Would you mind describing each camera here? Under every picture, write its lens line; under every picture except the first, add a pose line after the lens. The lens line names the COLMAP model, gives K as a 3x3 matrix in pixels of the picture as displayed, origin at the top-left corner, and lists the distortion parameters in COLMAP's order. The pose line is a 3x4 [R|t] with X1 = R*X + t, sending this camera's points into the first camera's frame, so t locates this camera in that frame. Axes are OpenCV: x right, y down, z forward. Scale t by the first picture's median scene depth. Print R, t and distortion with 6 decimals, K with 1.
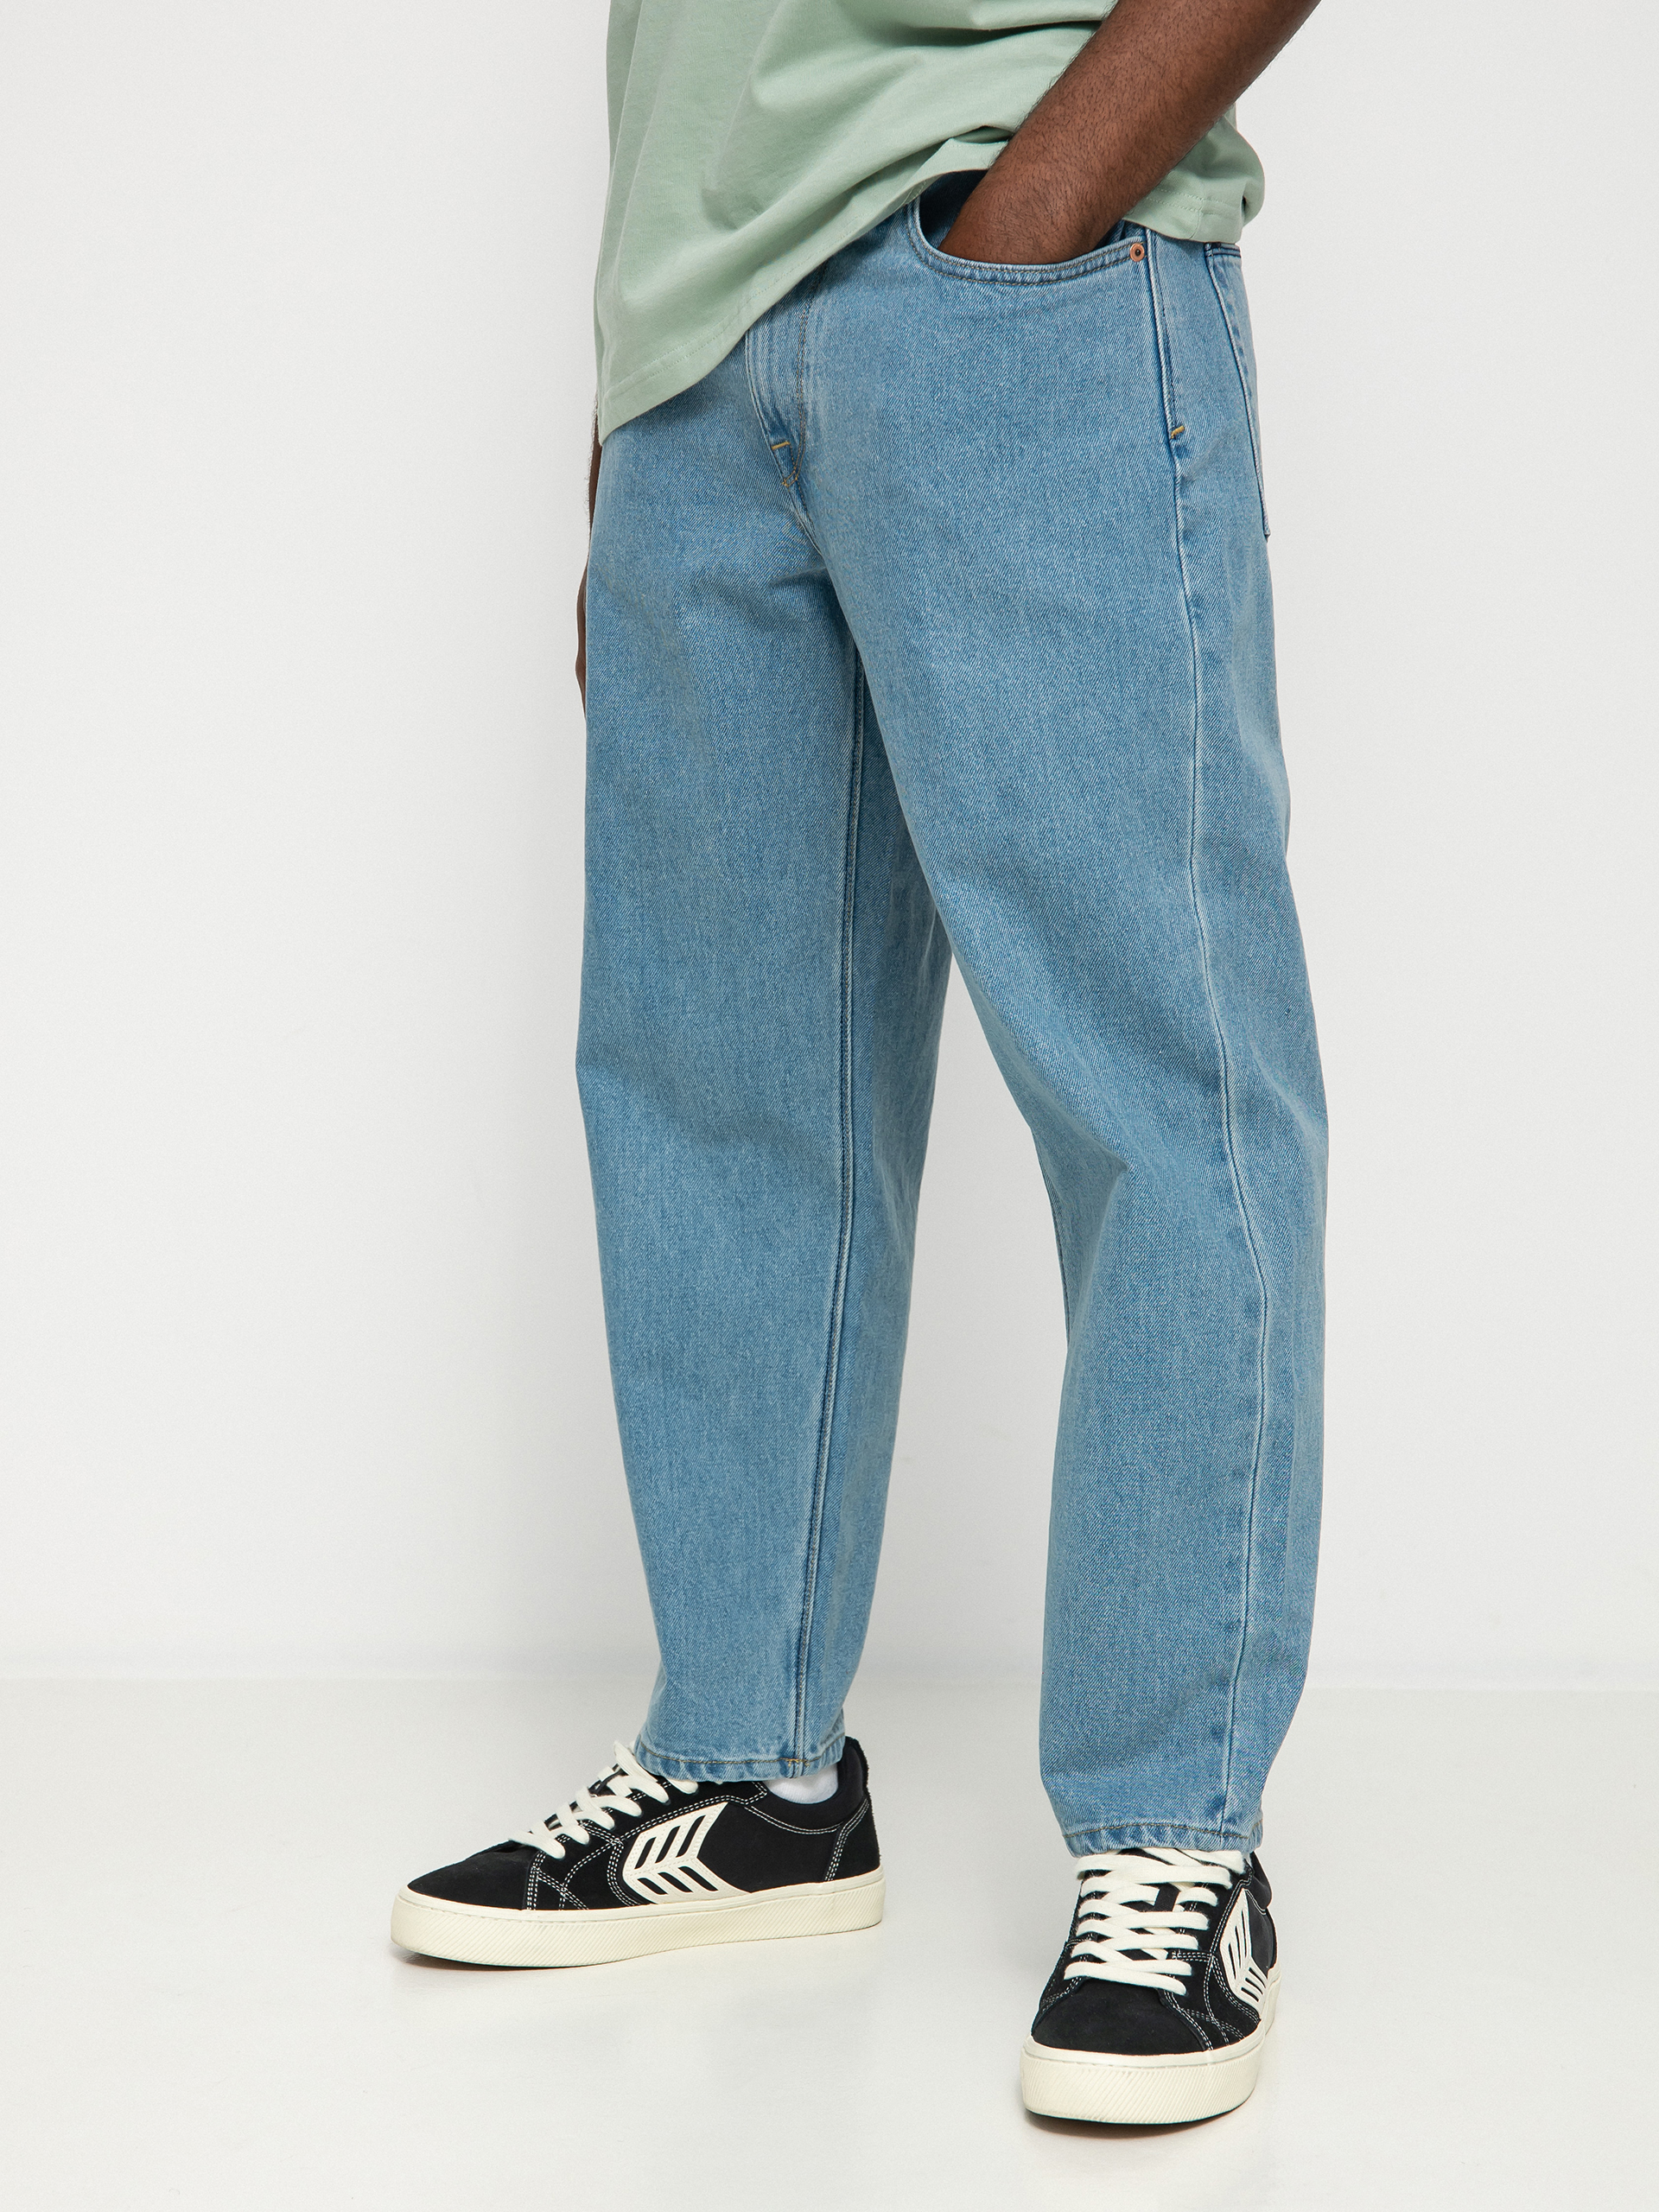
lens RADIAL K [[2346.1, 0, 829.5], [0, 2346.1, 1106.0], [0, 0, 1]] dist [-0.442231, -0.014181]
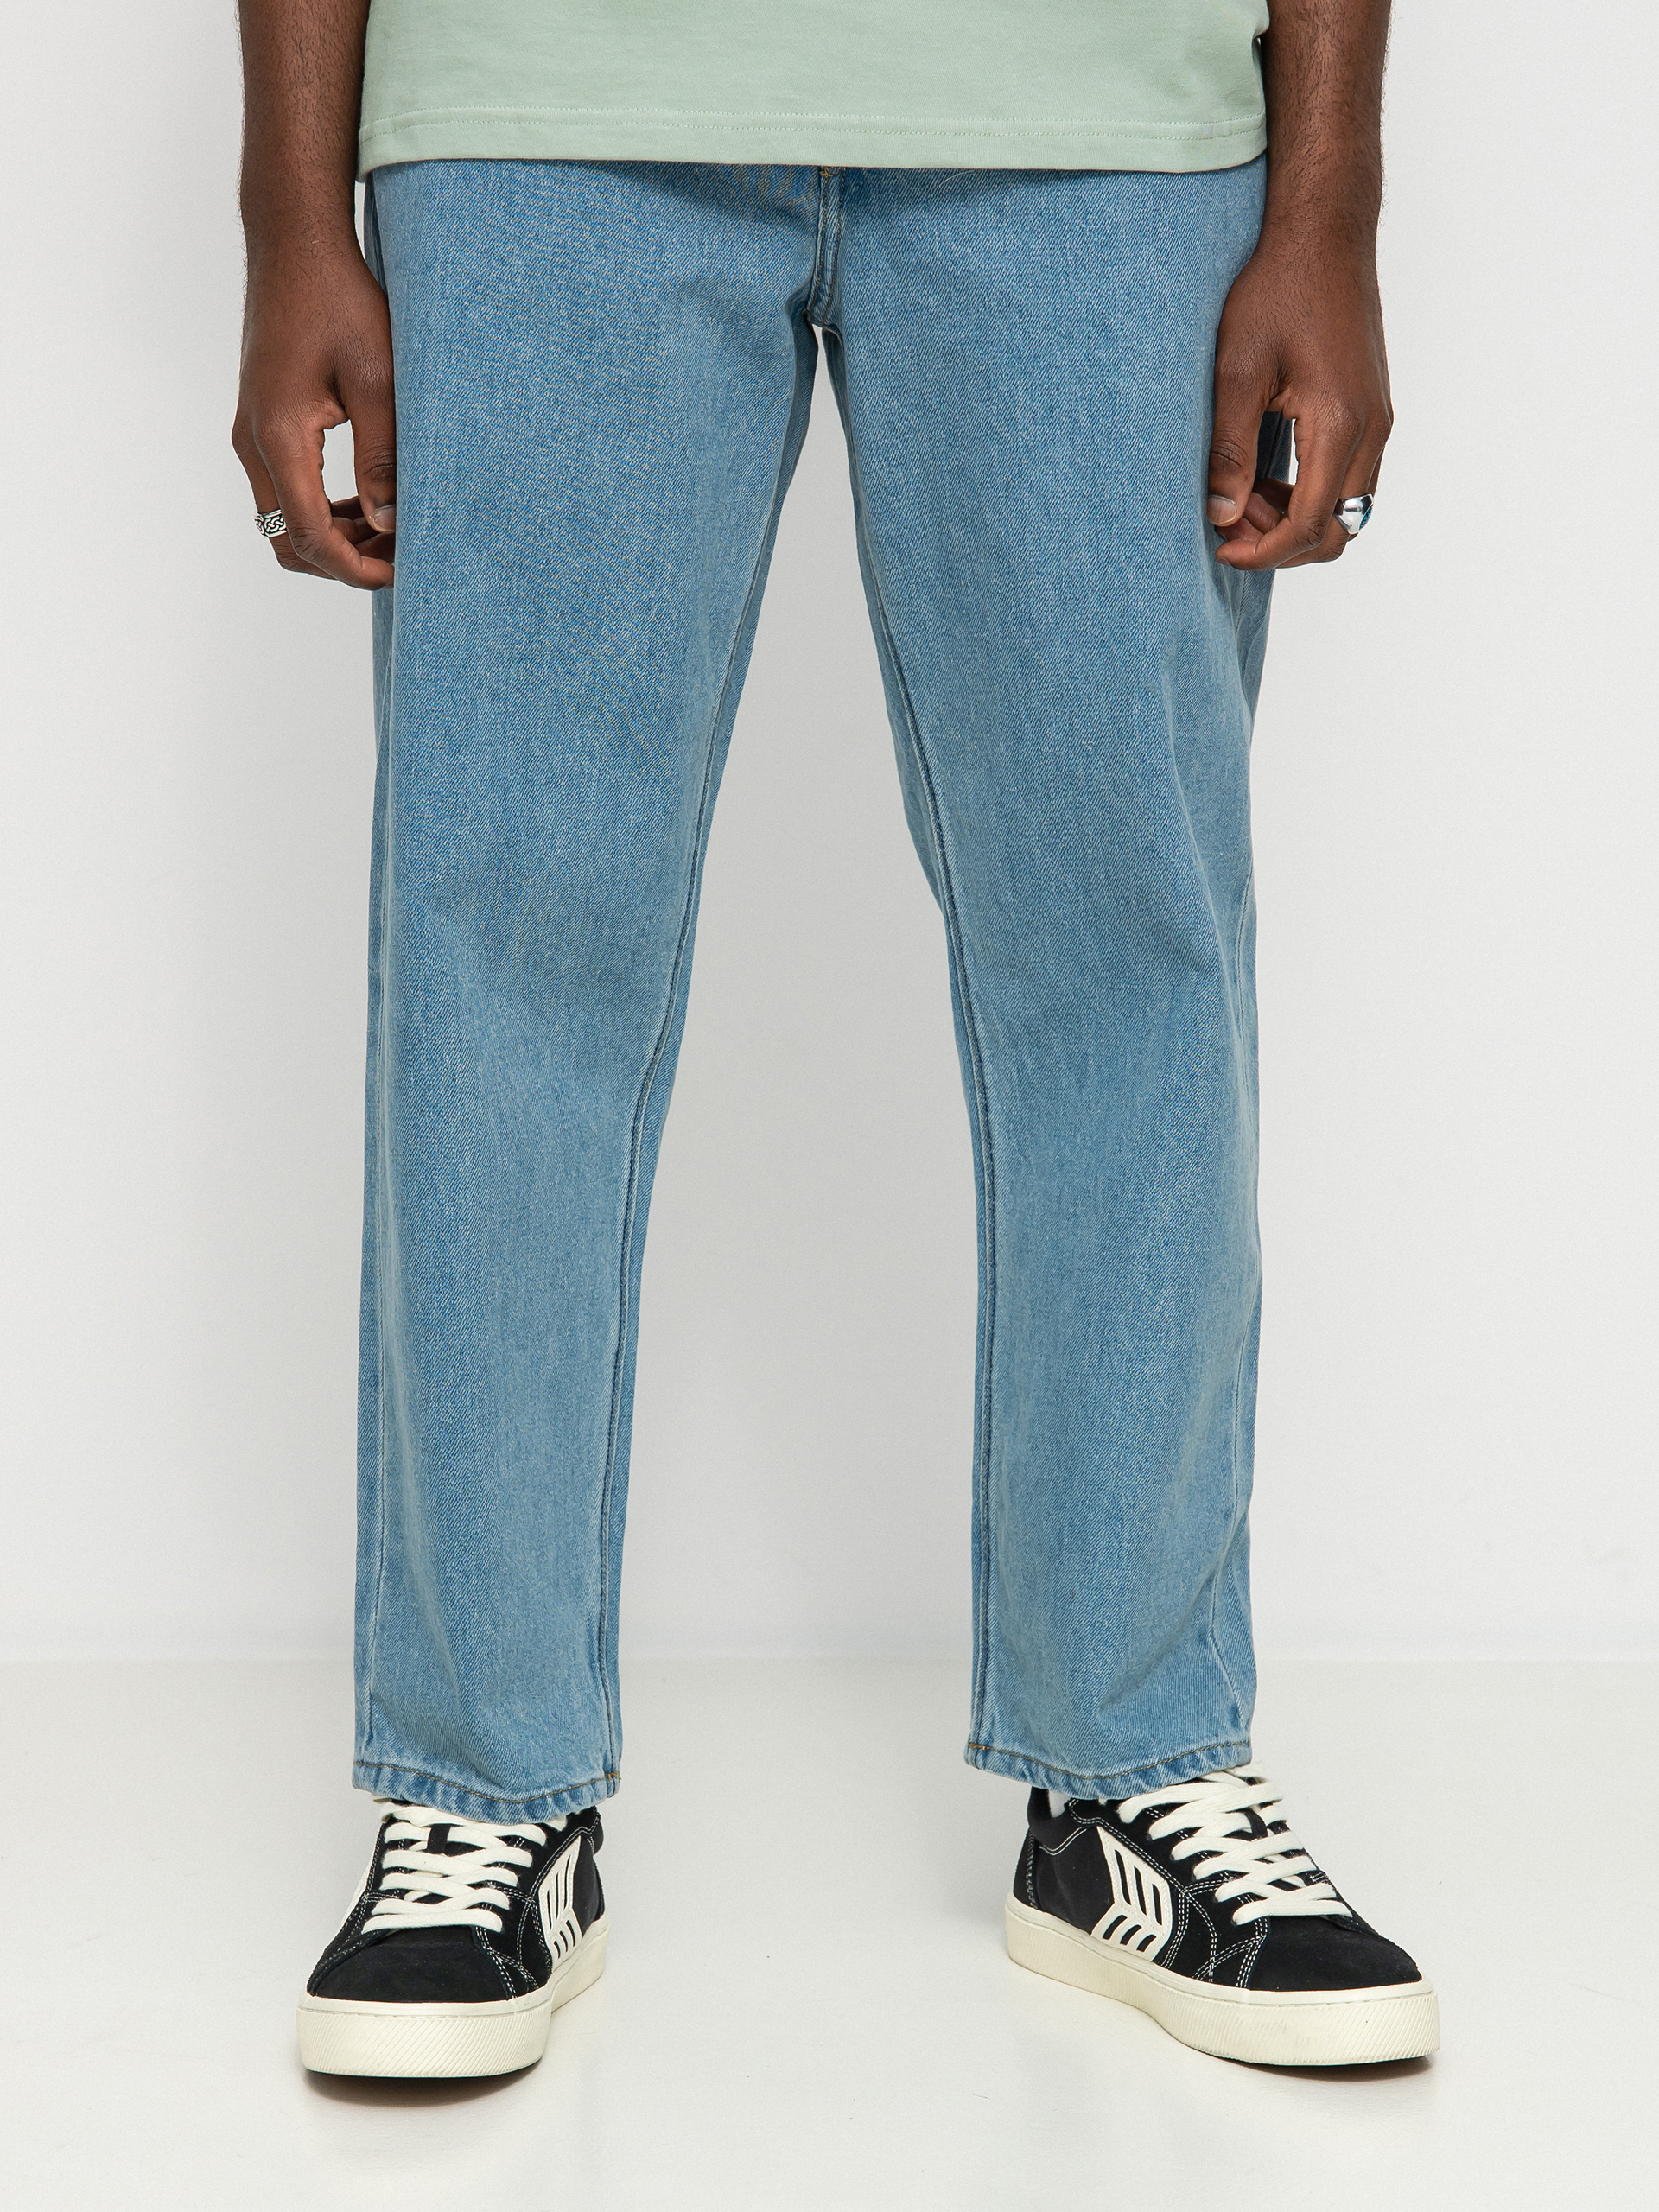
lens RADIAL K [[2346.1, 0, 829.5], [0, 2346.1, 1106.0], [0, 0, 1]] dist [-0.442231, -0.014181]
pose [[0.873065, -0.106790, 0.475767, -0.319210], [0.085018, 0.994116, 0.067124, 0.000869], [-0.480135, -0.018155, 0.877006, 0.258431]]
